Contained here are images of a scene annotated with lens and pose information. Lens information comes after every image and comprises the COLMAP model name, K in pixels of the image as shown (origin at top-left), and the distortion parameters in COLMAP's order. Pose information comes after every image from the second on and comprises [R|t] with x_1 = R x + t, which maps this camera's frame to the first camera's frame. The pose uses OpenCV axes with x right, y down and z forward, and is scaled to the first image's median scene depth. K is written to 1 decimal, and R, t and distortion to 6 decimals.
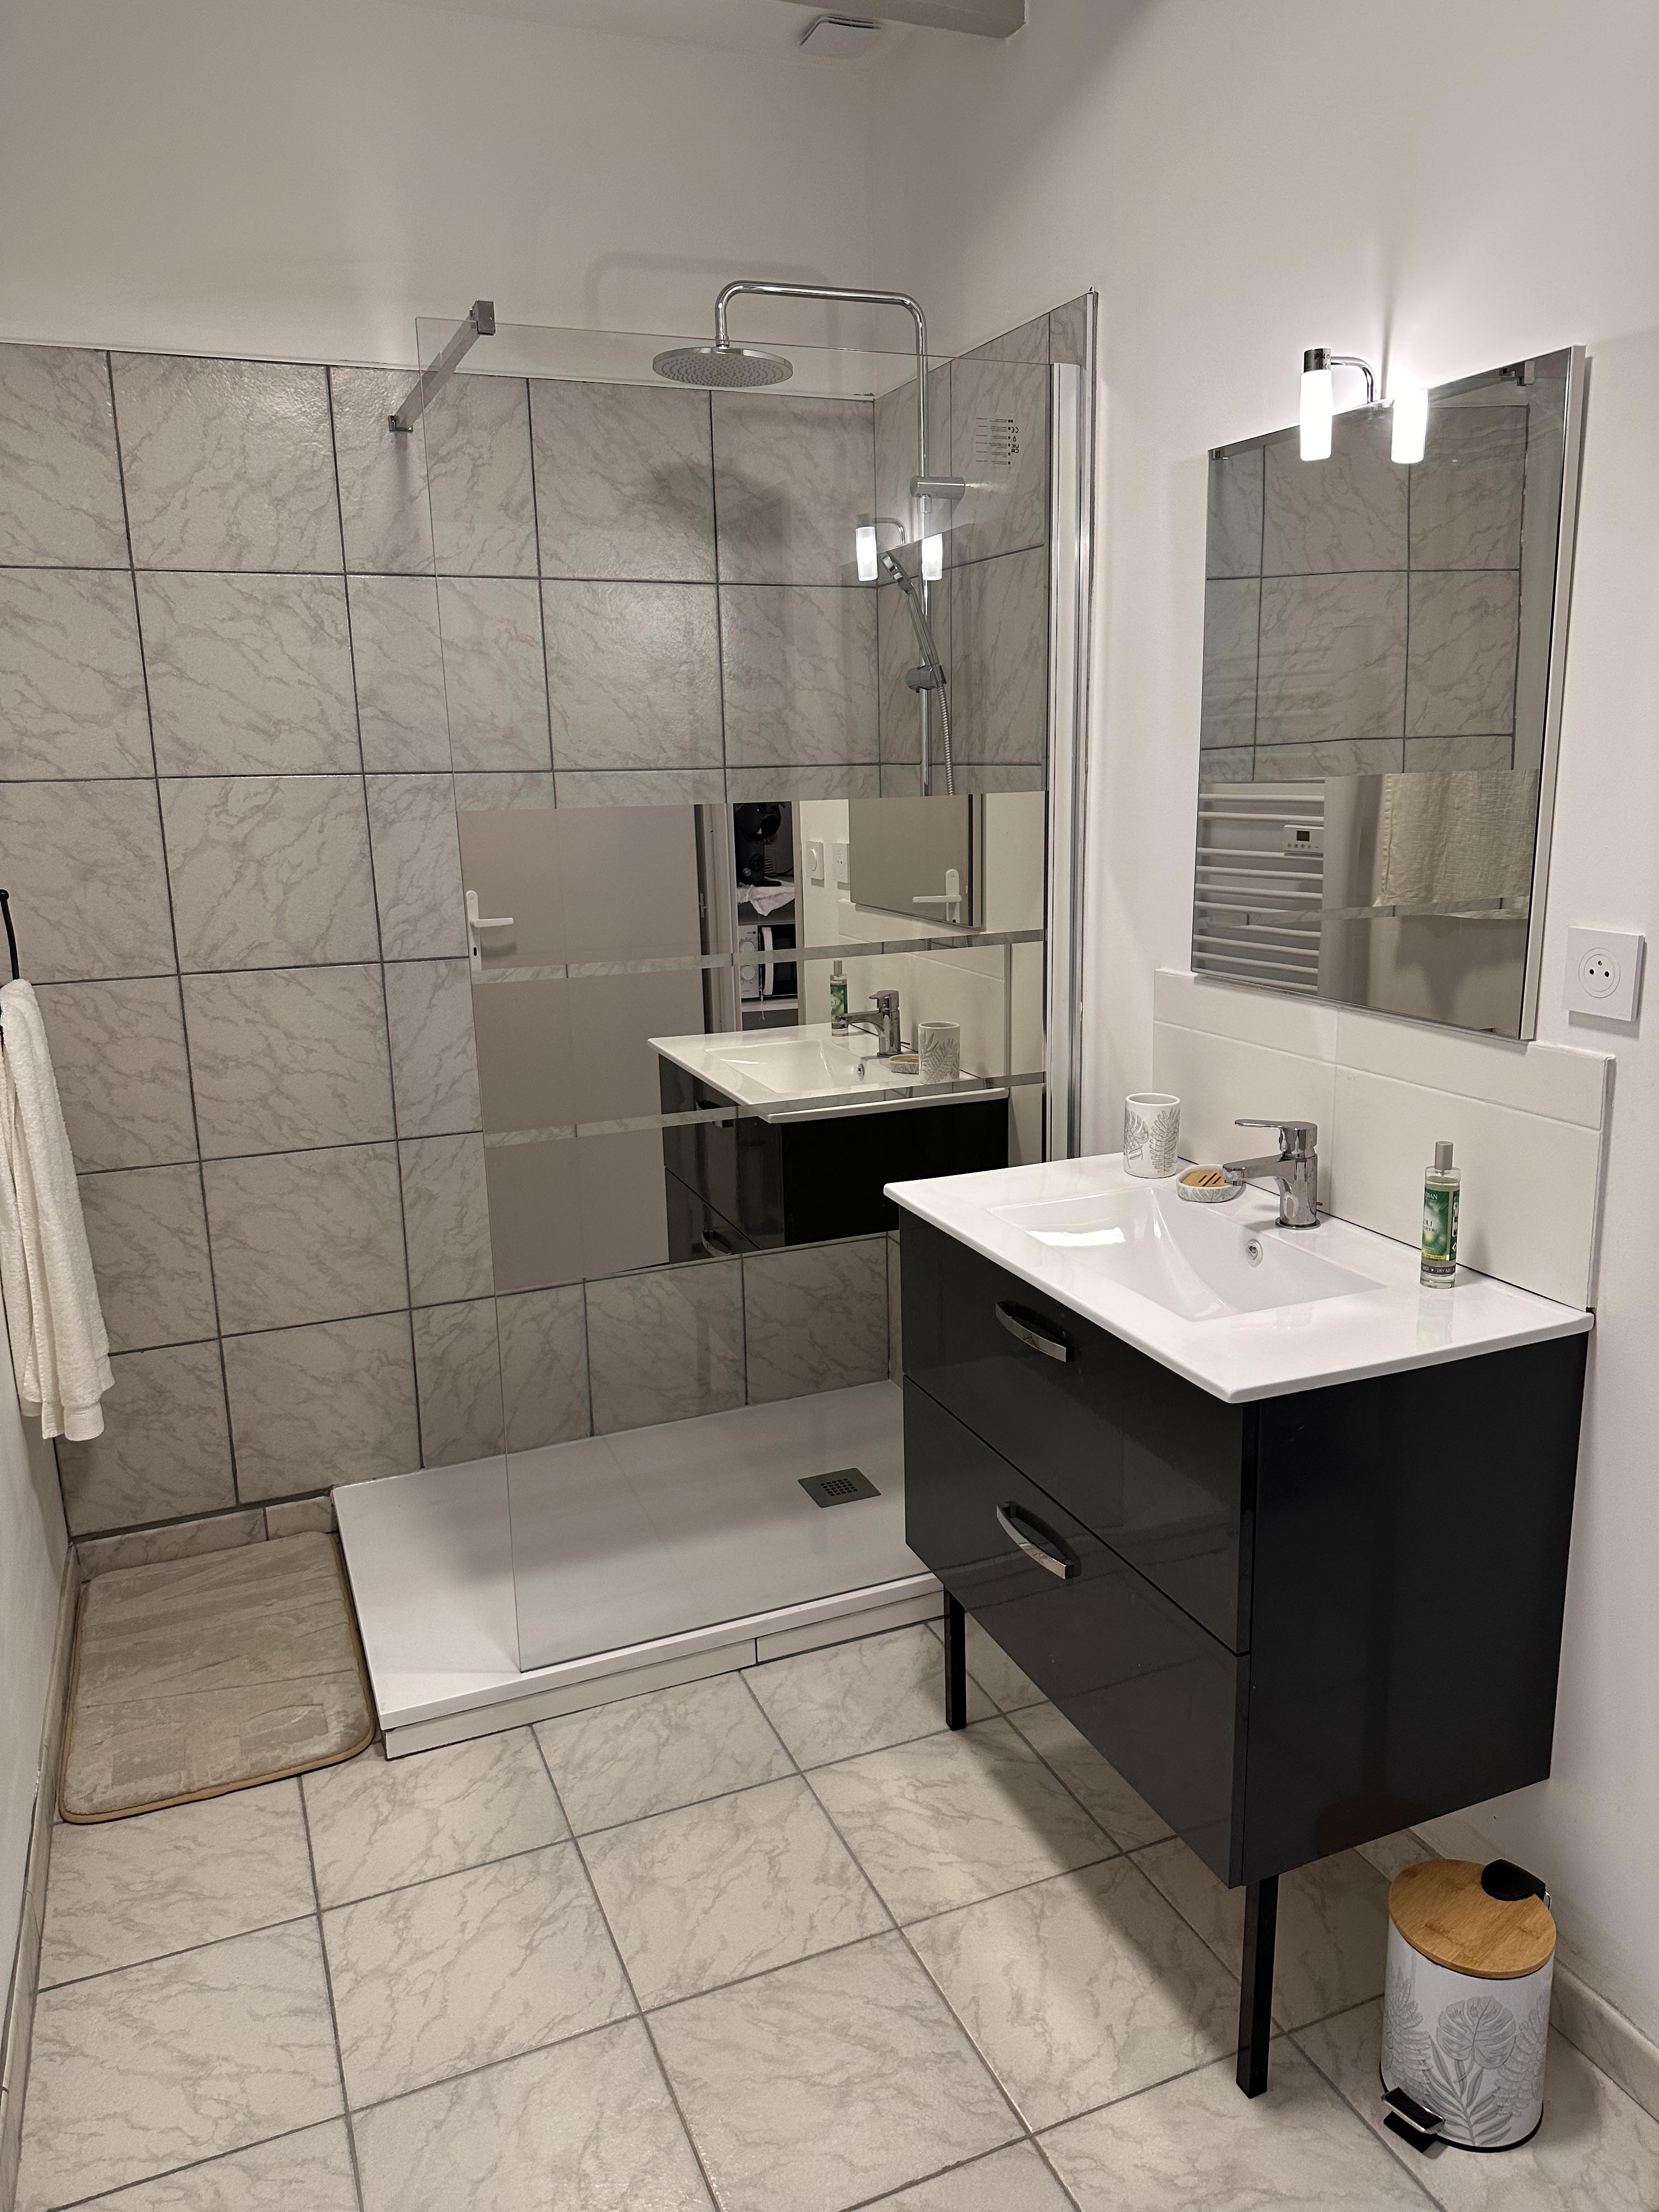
lens RADIAL K [[1544.7, 0, 829.5], [0, 1544.7, 1106.0], [0, 0, 1]] dist [0.157747, -0.357545]
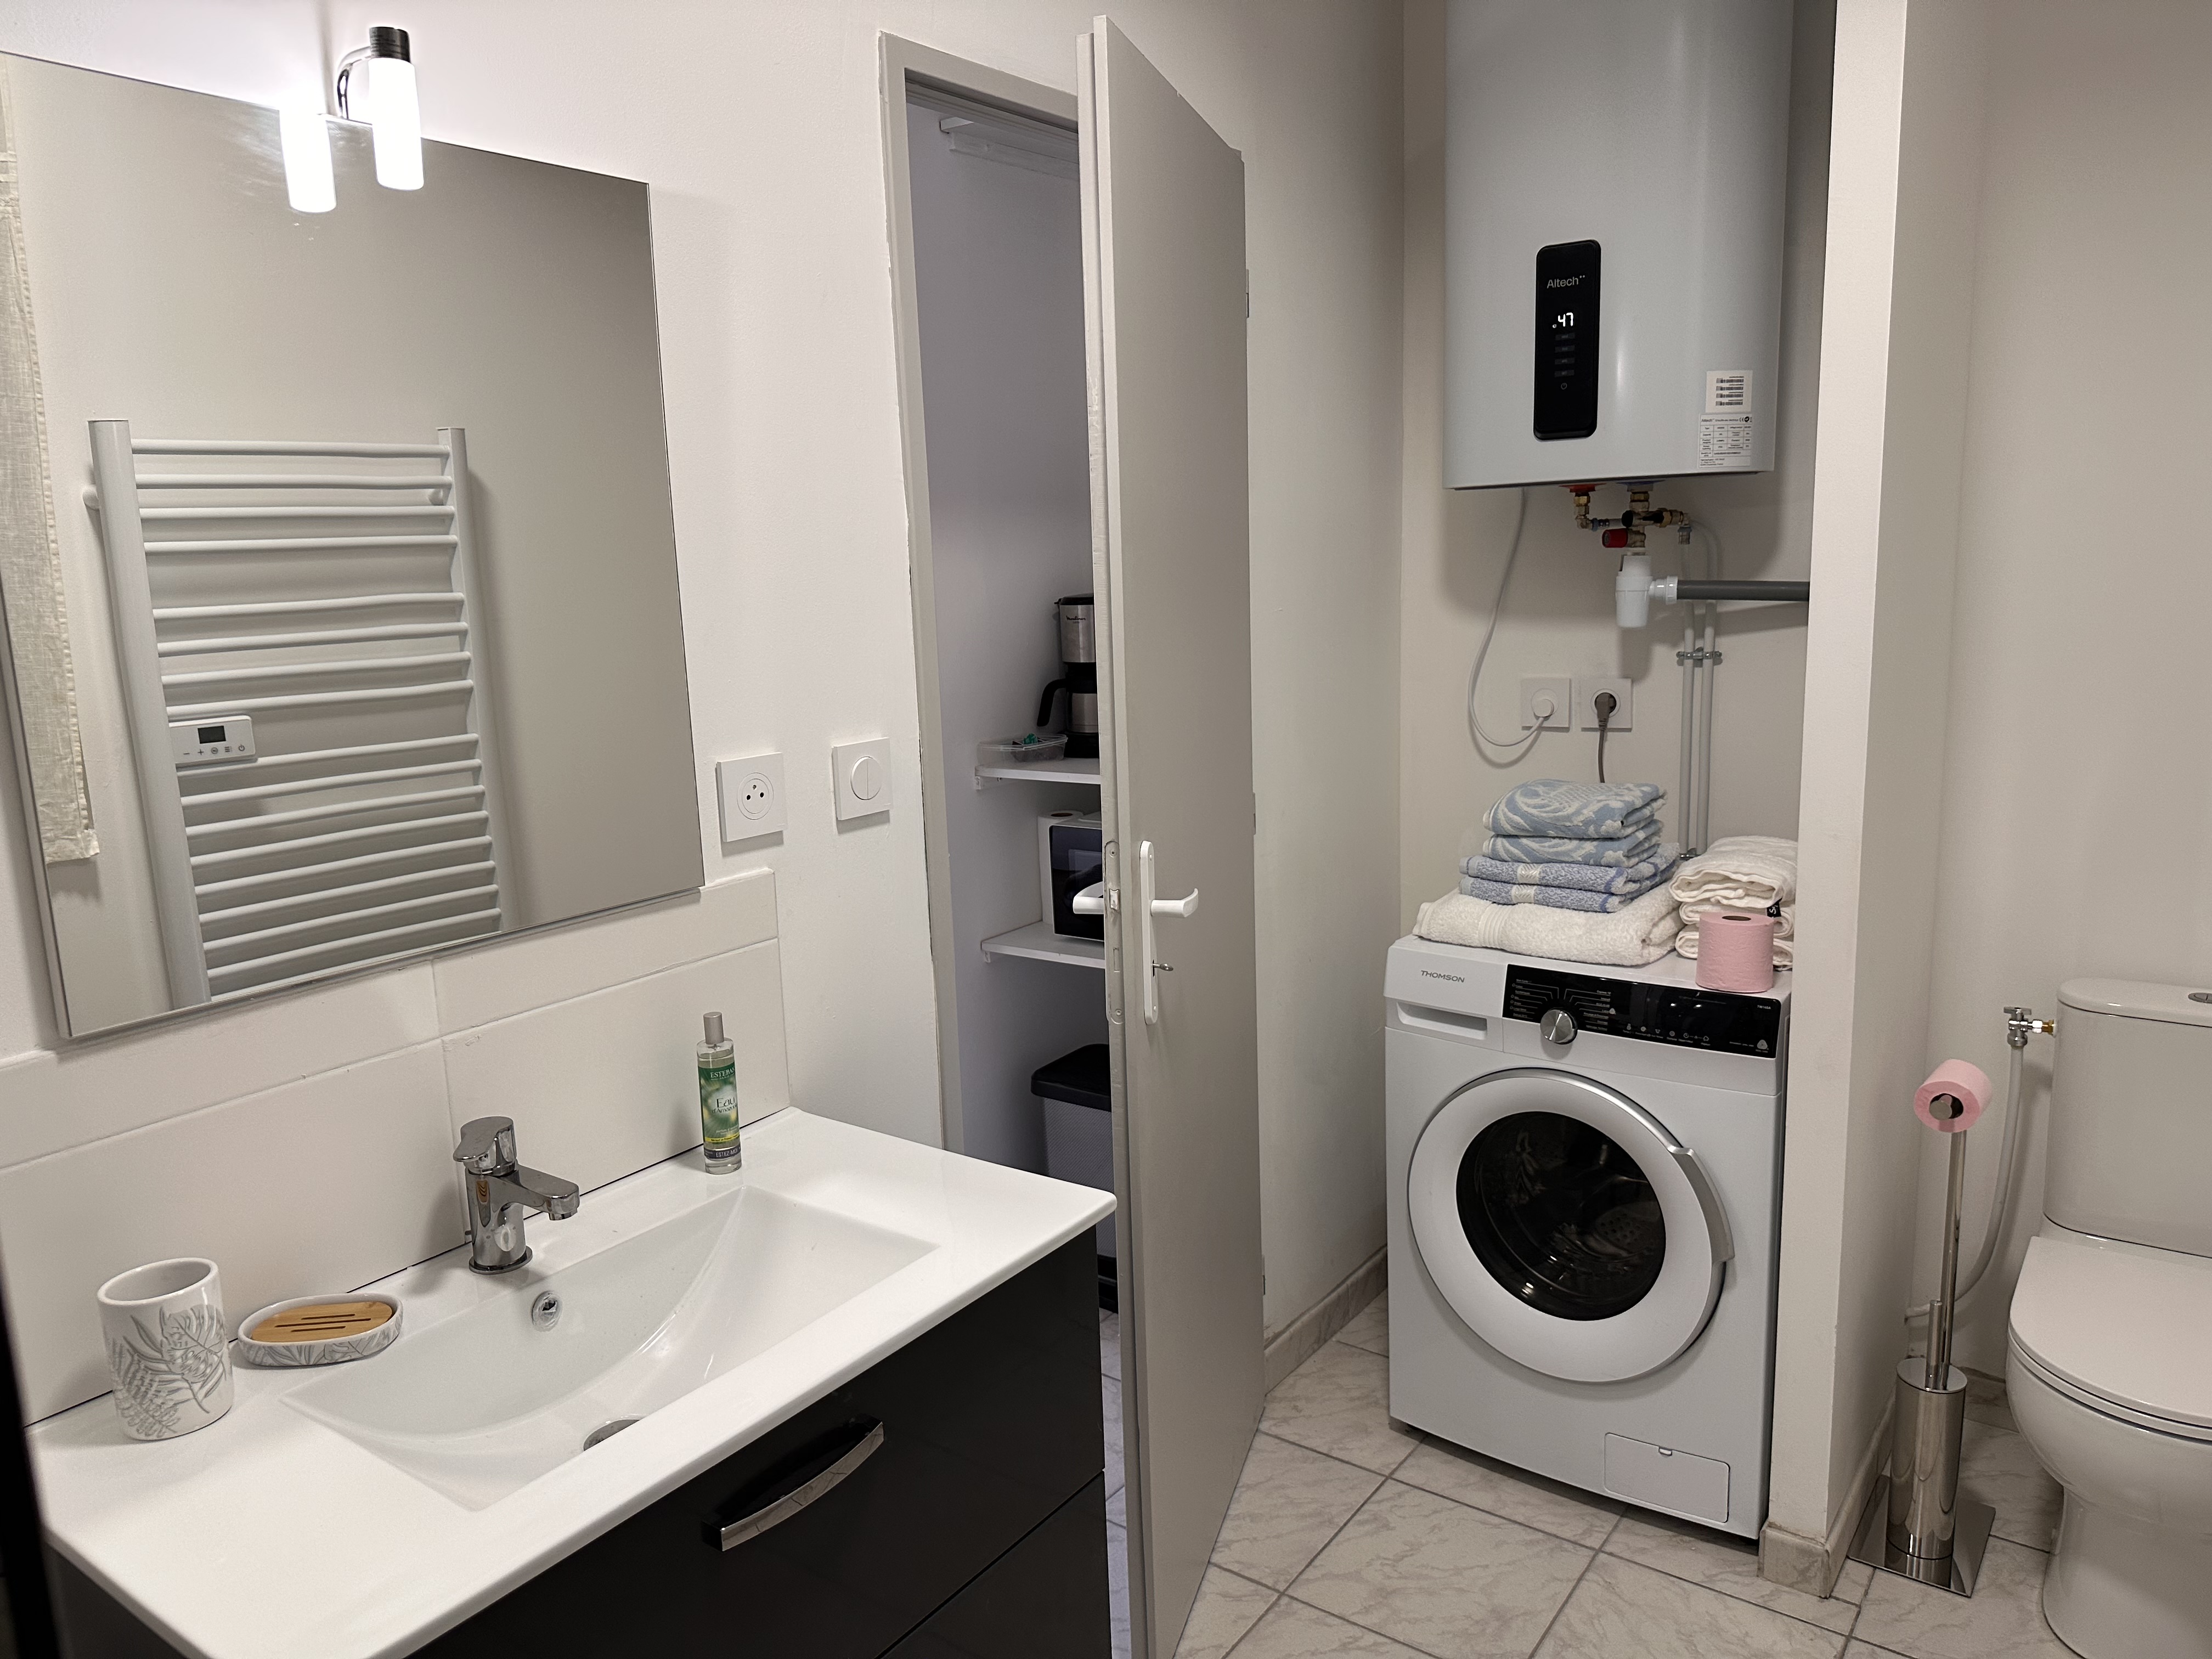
lens RADIAL K [[1544.7, 0, 1121.0], [0, 1544.7, 828.5], [0, 0, 1]] dist [0.157747, -0.357545]
pose [[-0.523357, -0.111980, 0.844723, -0.470139], [0.230717, 0.935677, 0.266980, -0.258424], [-0.820285, 0.334618, -0.463858, 1.166277]]
